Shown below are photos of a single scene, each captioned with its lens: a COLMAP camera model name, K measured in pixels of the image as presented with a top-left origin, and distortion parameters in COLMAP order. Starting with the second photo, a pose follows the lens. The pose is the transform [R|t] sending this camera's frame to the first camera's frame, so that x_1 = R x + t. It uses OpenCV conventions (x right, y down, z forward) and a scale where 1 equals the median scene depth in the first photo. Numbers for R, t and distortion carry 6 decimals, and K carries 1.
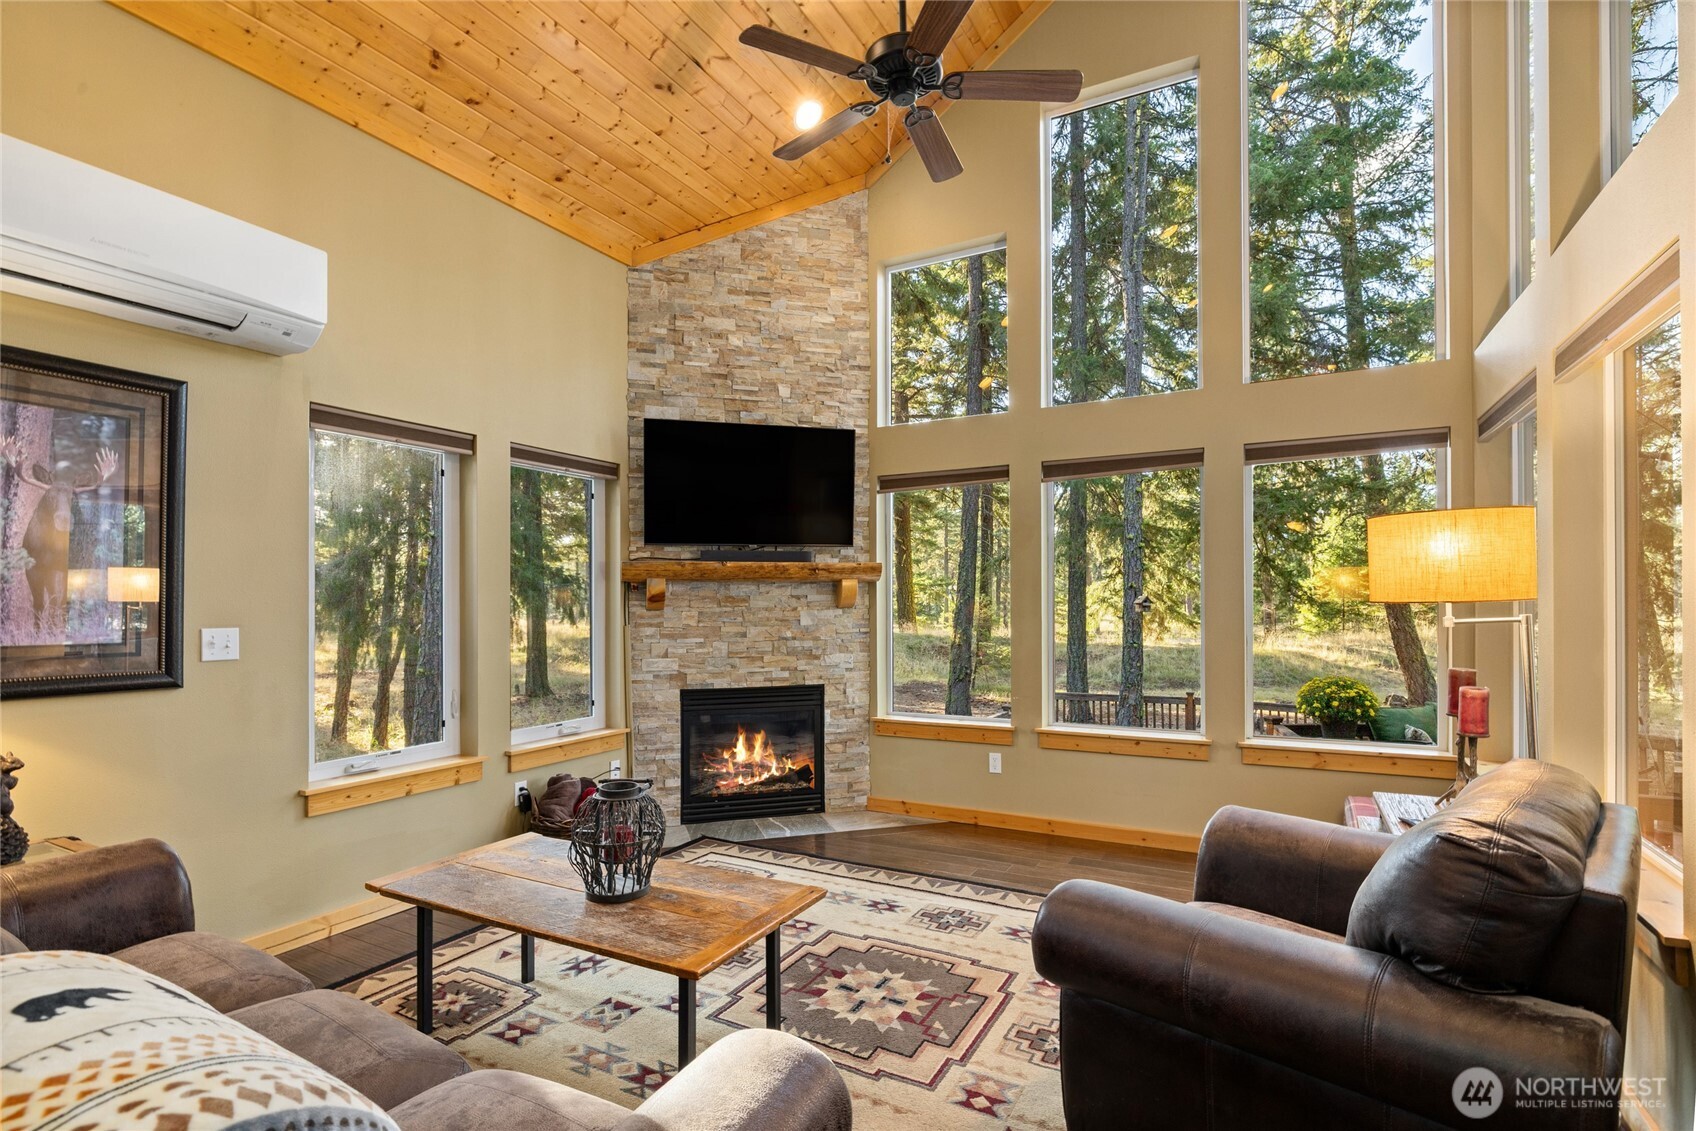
lens RADIAL K [[810.1, 0, 855.2], [0, 810.1, 601.5], [0, 0, 1]] dist [-0.008646, 0.000753]
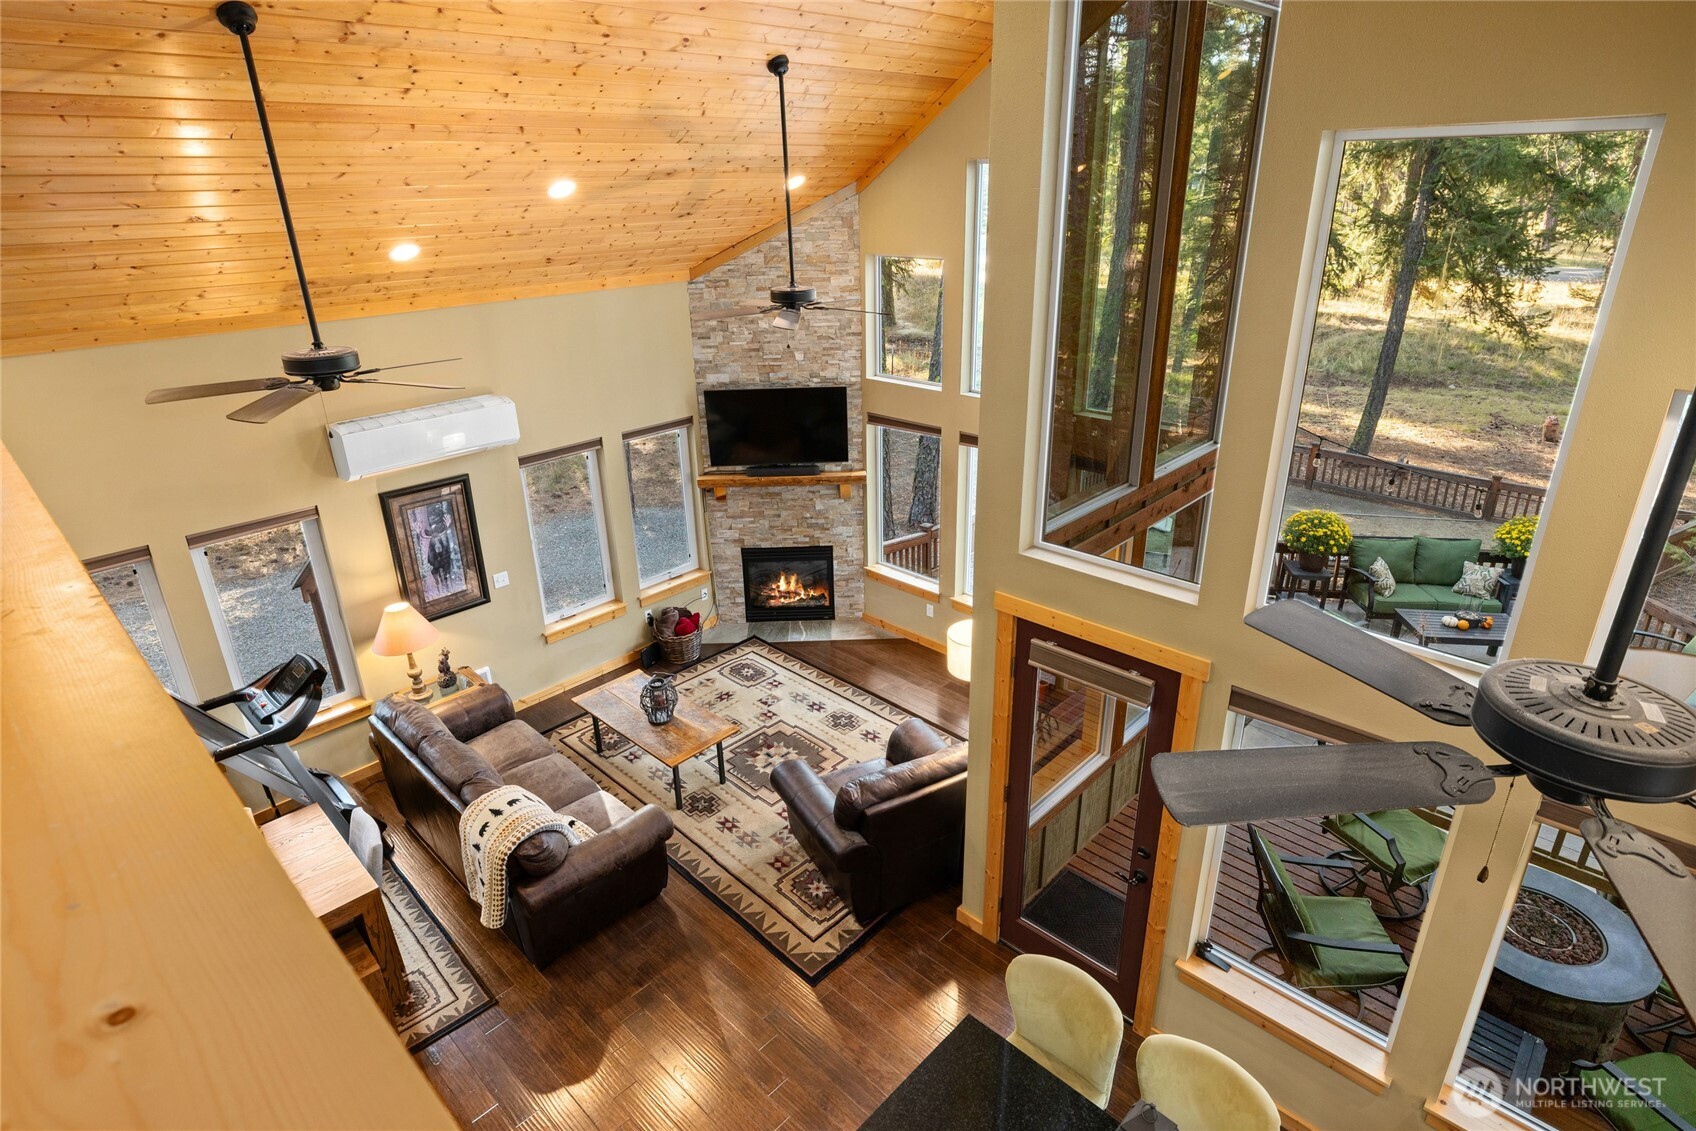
lens RADIAL K [[910.5, 0, 852.3], [0, 910.5, 552.6], [0, 0, 1]] dist [-0.004099, 0.000270]
pose [[0.962512, 0.091048, -0.255502, 0.454228], [0.015402, 0.922112, 0.386617, -0.570463], [0.270802, -0.376059, 0.886141, -0.544368]]
